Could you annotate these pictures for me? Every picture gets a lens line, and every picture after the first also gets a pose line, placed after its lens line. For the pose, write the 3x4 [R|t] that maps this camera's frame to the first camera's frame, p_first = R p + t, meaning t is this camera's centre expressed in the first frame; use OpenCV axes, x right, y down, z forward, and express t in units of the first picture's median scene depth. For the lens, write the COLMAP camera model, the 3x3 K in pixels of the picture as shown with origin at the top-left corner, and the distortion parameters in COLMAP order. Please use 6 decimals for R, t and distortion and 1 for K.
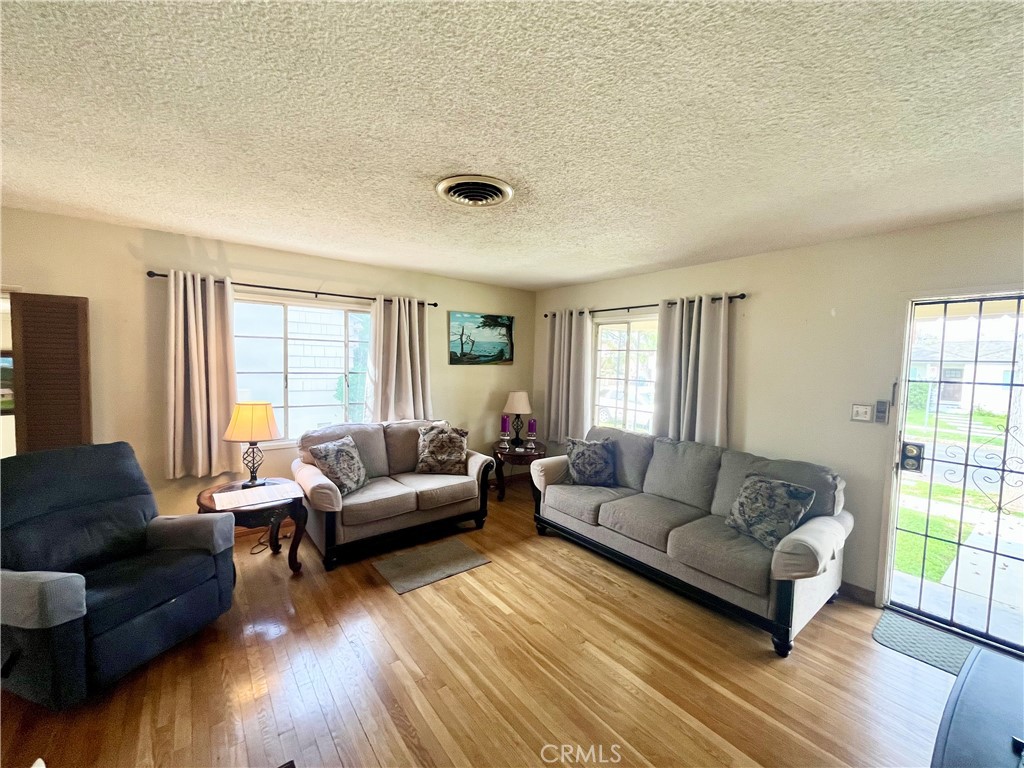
lens RADIAL K [[414.4, 0, 510.2], [0, 414.4, 381.8], [0, 0, 1]] dist [-0.007335, 0.000953]
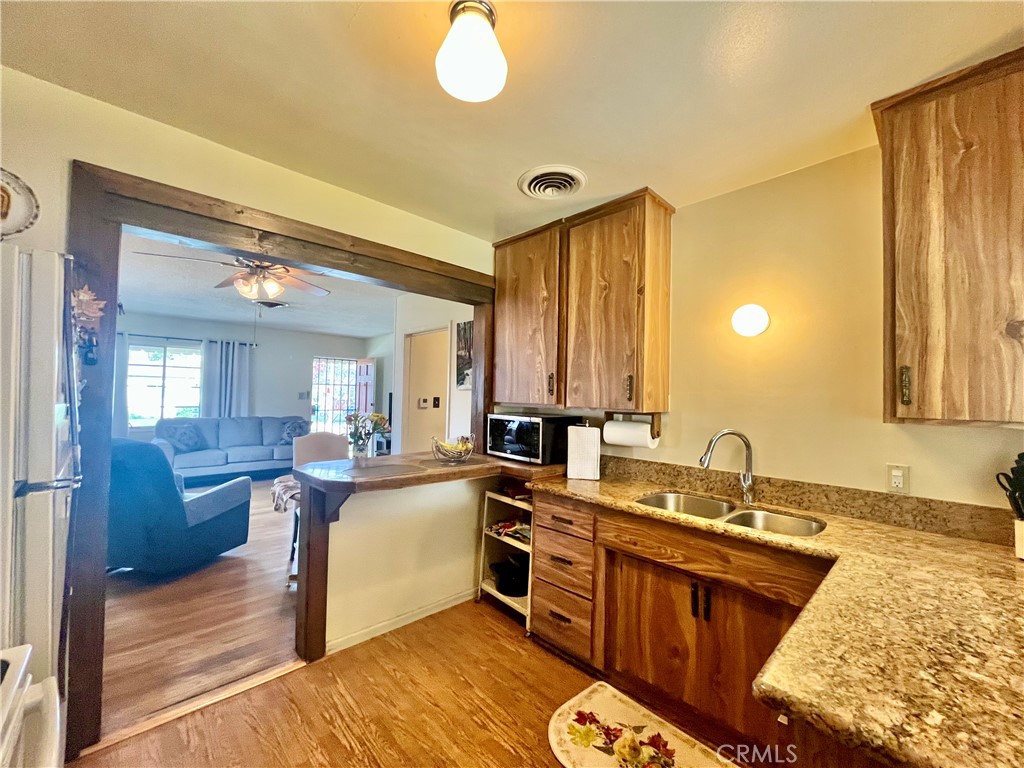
lens RADIAL K [[414.4, 0, 511.0], [0, 414.4, 385.9], [0, 0, 1]] dist [-0.007335, 0.000953]
pose [[-0.108513, -0.008234, 0.994061, -1.545064], [0.026198, 0.999595, 0.011140, 0.011257], [-0.993750, 0.027251, -0.108253, -0.057853]]
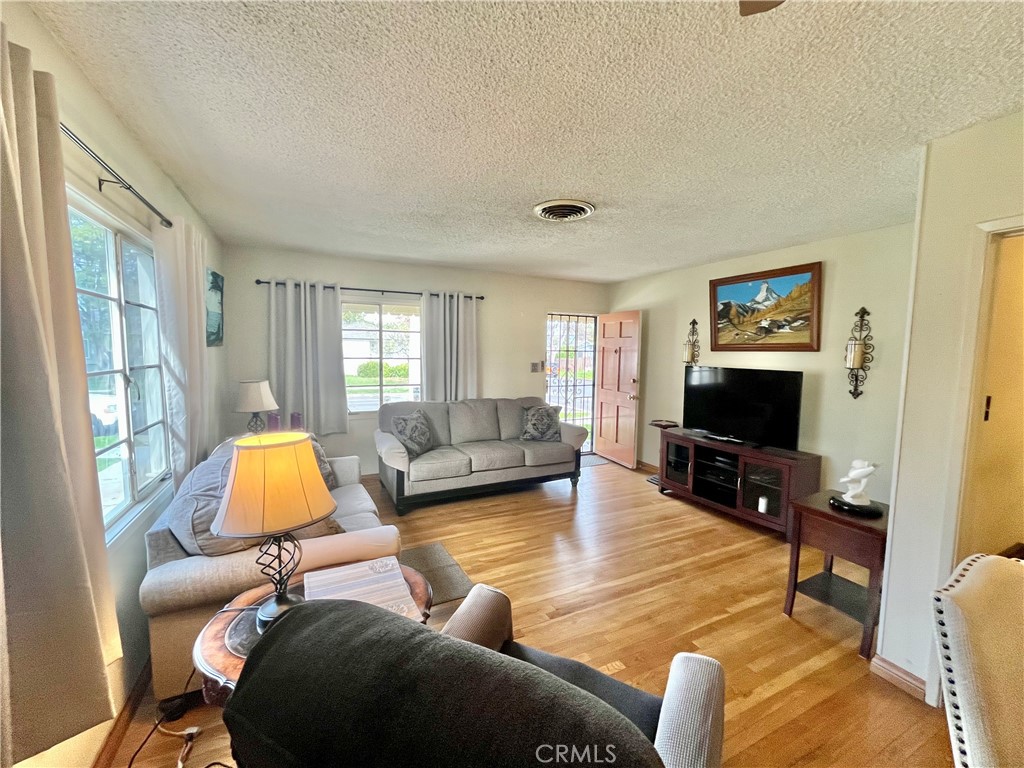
lens RADIAL K [[414.4, 0, 510.8], [0, 414.4, 385.4], [0, 0, 1]] dist [-0.007335, 0.000953]
pose [[0.201913, -0.111226, 0.973067, -0.846790], [0.041943, 0.993601, 0.104870, -0.040612], [-0.978505, 0.019639, 0.205286, 0.546807]]
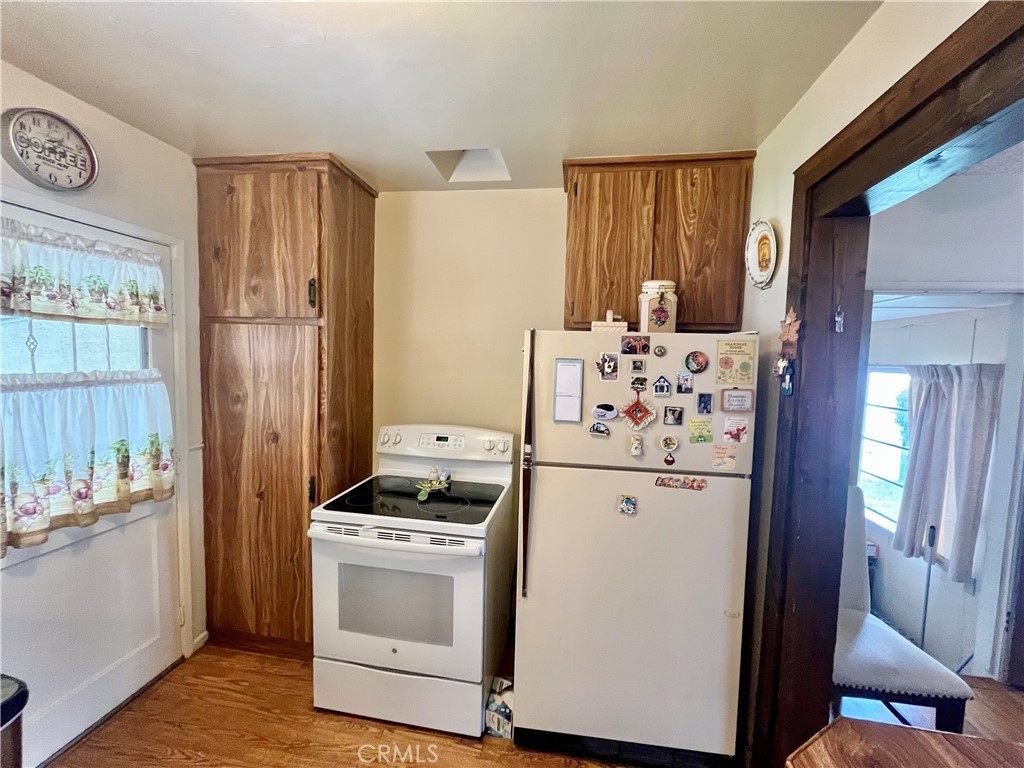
lens RADIAL K [[414.4, 0, 515.6], [0, 414.4, 384.9], [0, 0, 1]] dist [-0.007335, 0.000953]
pose [[0.697897, 0.040454, -0.715054, -0.999680], [-0.046585, 0.998853, 0.011043, -0.018092], [0.714681, 0.025604, 0.698982, -0.118295]]
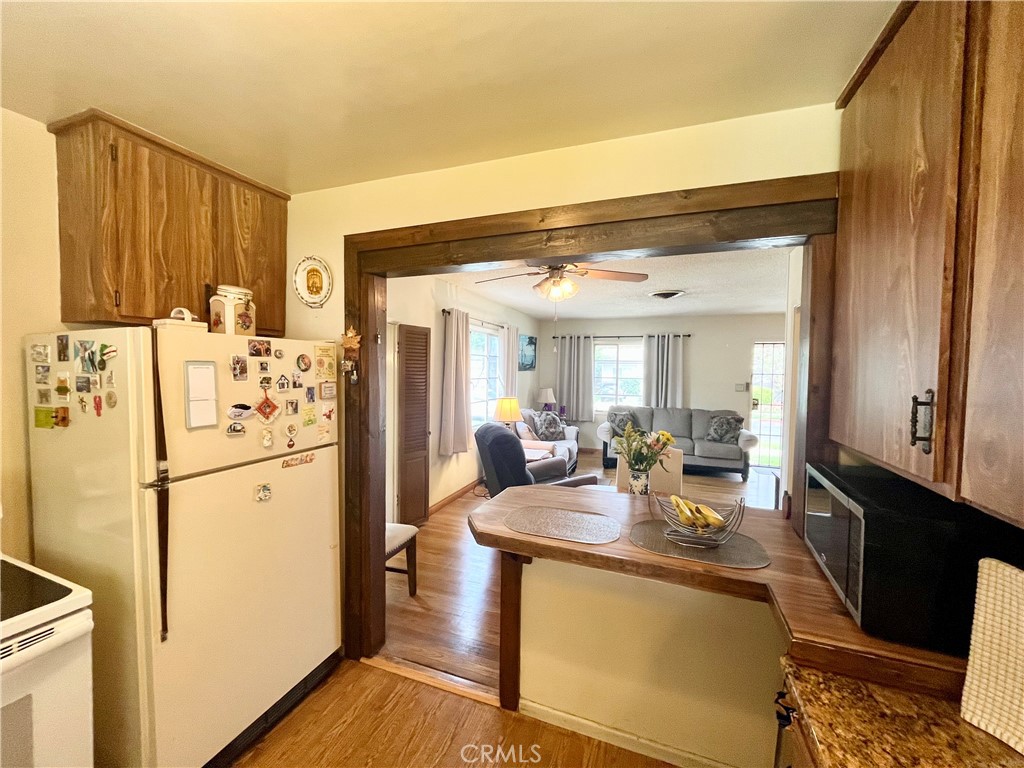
lens RADIAL K [[414.4, 0, 507.6], [0, 414.4, 384.1], [0, 0, 1]] dist [-0.007335, 0.000953]
pose [[0.851960, -0.035672, 0.522390, -1.209392], [0.036802, 0.999289, 0.008218, -0.012882], [-0.522312, 0.012224, 0.852667, -0.273196]]
